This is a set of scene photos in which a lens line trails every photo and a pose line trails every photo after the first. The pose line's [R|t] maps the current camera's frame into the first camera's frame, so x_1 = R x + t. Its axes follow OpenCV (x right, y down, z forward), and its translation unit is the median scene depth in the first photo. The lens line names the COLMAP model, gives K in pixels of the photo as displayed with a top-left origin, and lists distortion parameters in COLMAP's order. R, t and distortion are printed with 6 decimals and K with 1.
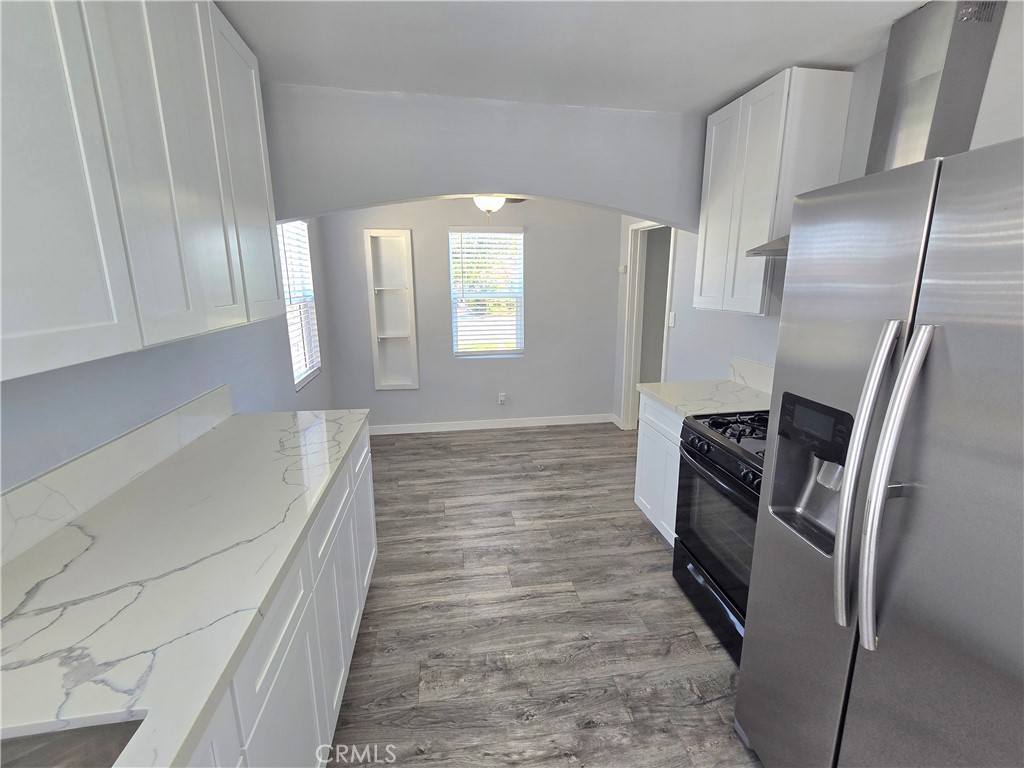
lens RADIAL K [[450.1, 0, 515.2], [0, 450.1, 381.6], [0, 0, 1]] dist [0.000076, -0.000057]
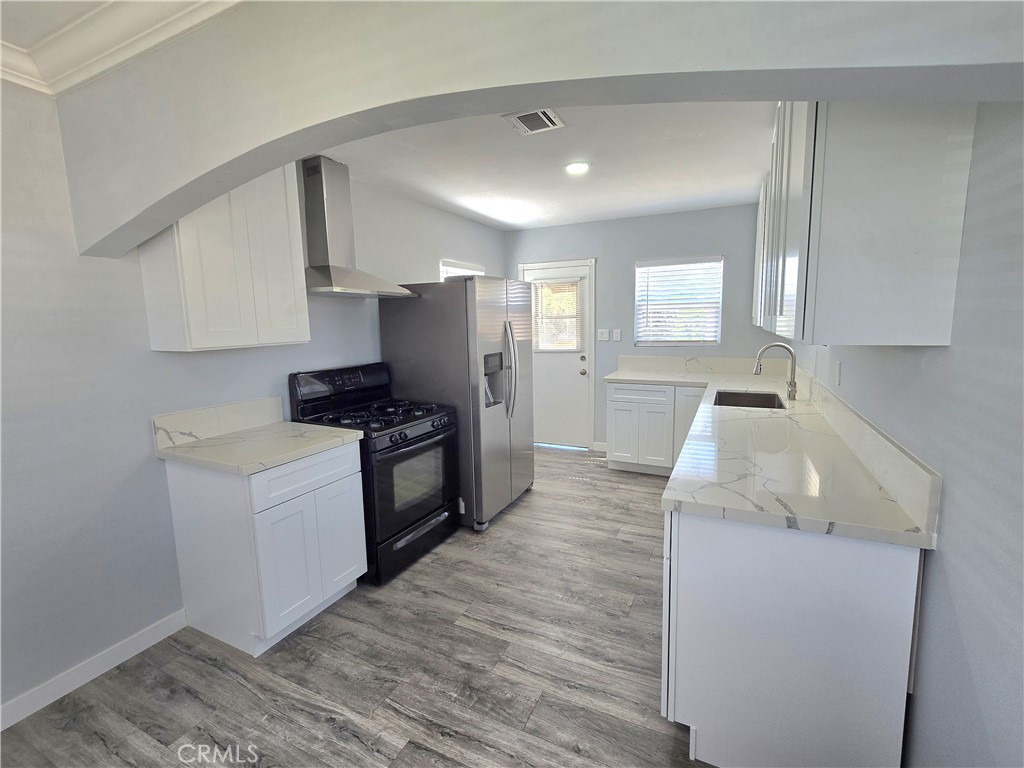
lens RADIAL K [[448.6, 0, 512.5], [0, 448.6, 381.0], [0, 0, 1]] dist [0.000902, 0.000107]
pose [[-0.814959, -0.059029, 0.576505, -0.548105], [0.151695, 0.938384, 0.310523, -0.341079], [-0.559312, 0.340516, -0.755790, 1.664719]]
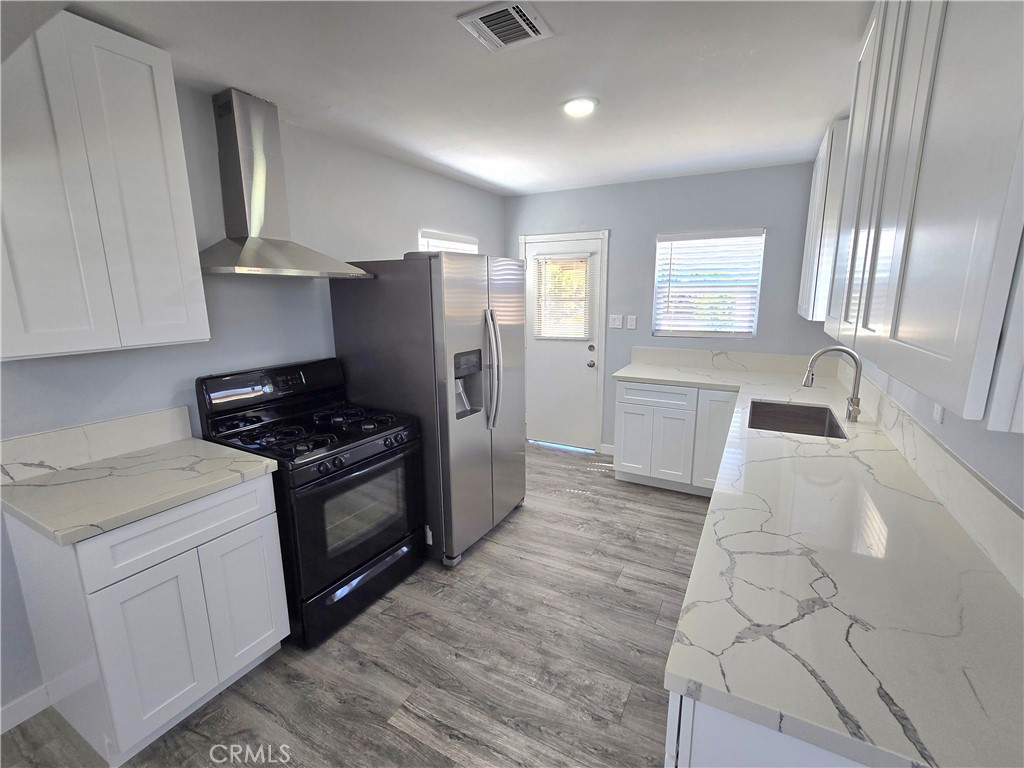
lens RADIAL K [[450.1, 0, 515.2], [0, 450.1, 381.6], [0, 0, 1]] dist [0.000076, -0.000057]
pose [[-0.790589, -0.111374, 0.602133, -0.454359], [0.145539, 0.920968, 0.361438, -0.311374], [-0.594800, 0.373383, -0.711898, 1.345272]]
